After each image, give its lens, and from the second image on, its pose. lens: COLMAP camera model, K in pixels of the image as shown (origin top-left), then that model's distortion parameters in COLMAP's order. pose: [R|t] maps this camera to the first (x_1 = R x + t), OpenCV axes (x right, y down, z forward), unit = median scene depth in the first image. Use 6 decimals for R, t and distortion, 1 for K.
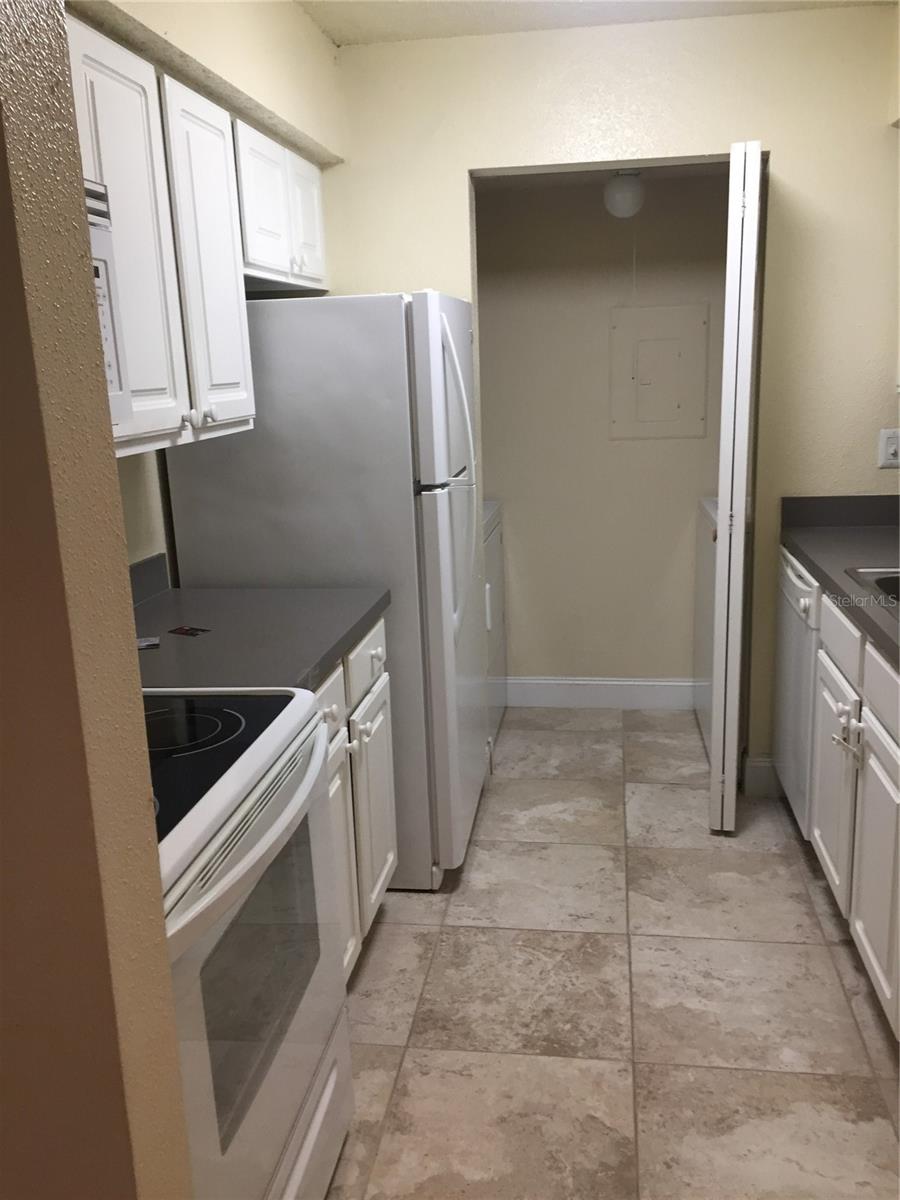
lens RADIAL K [[1017.4, 0, 452.6], [0, 1017.4, 594.6], [0, 0, 1]] dist [0.092115, -0.127582]
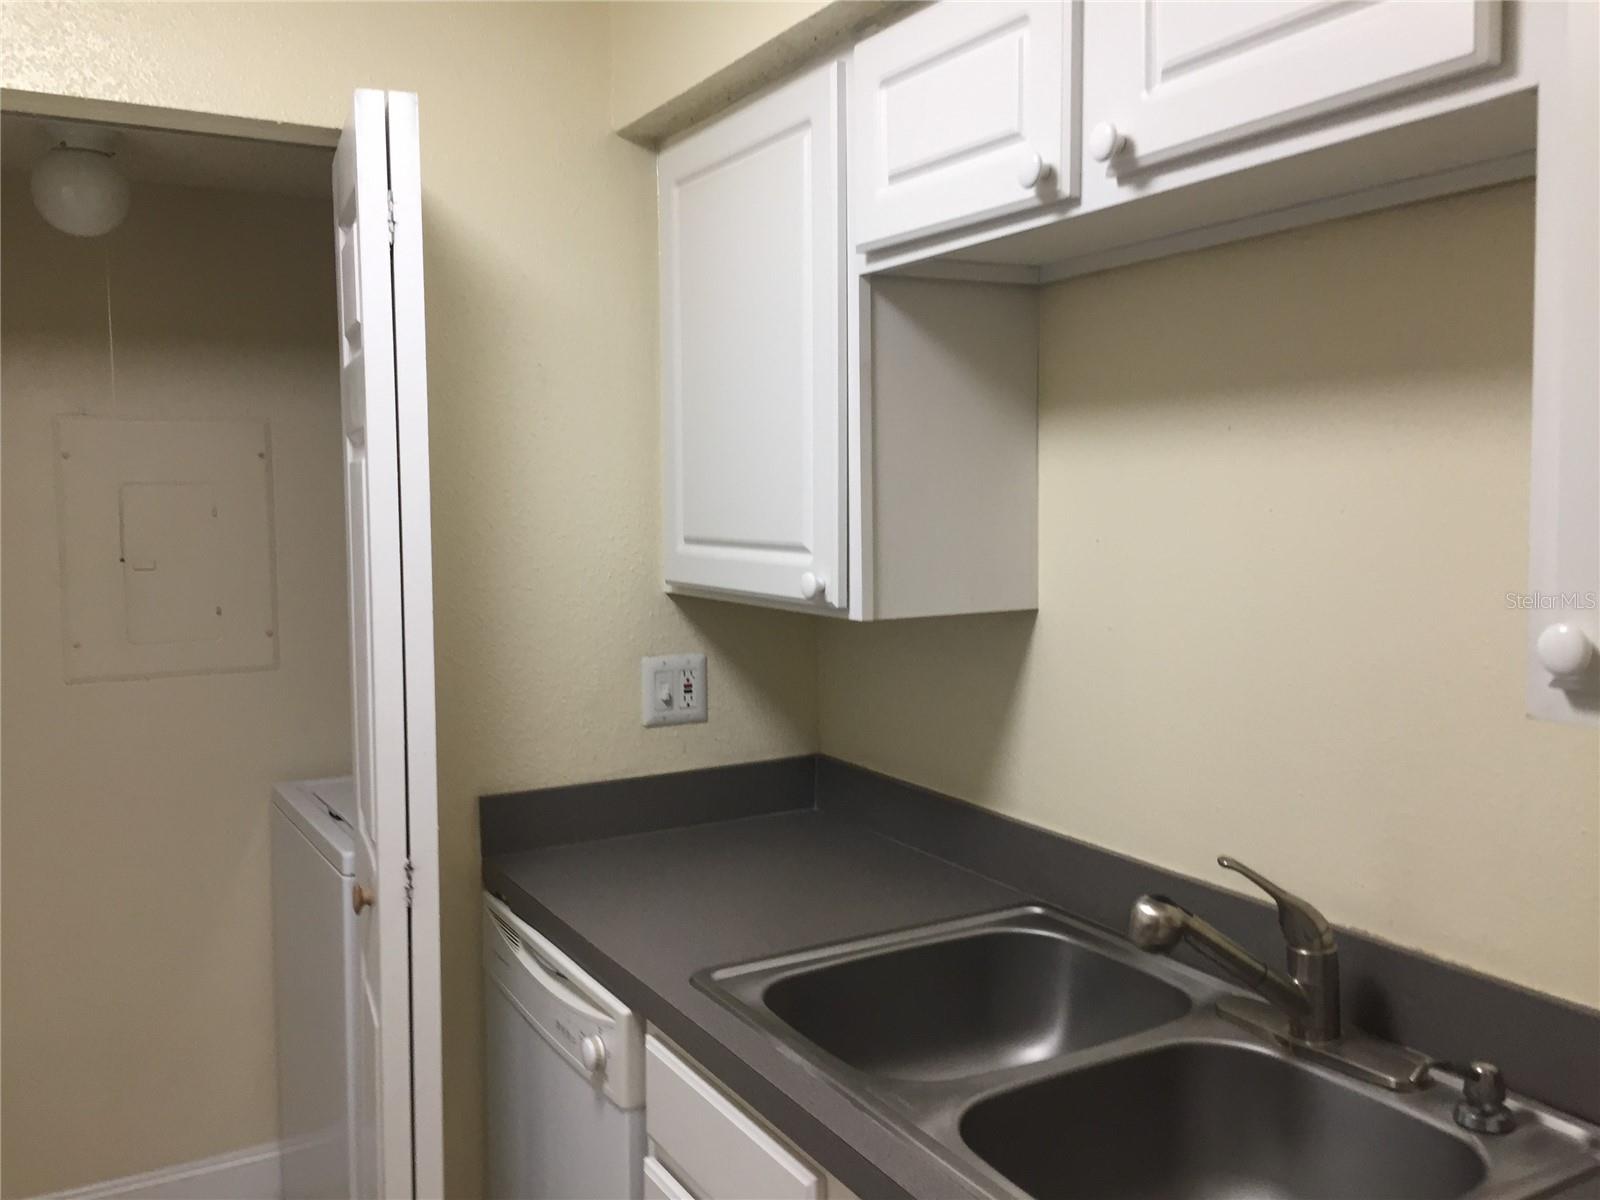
lens RADIAL K [[1356.5, 0, 806.9], [0, 1356.5, 585.7], [0, 0, 1]] dist [0.092115, -0.127582]
pose [[0.783421, -0.022634, 0.621079, 0.033509], [0.126642, 0.984183, -0.123877, -0.097824], [-0.608452, 0.175702, 0.773896, 0.380678]]
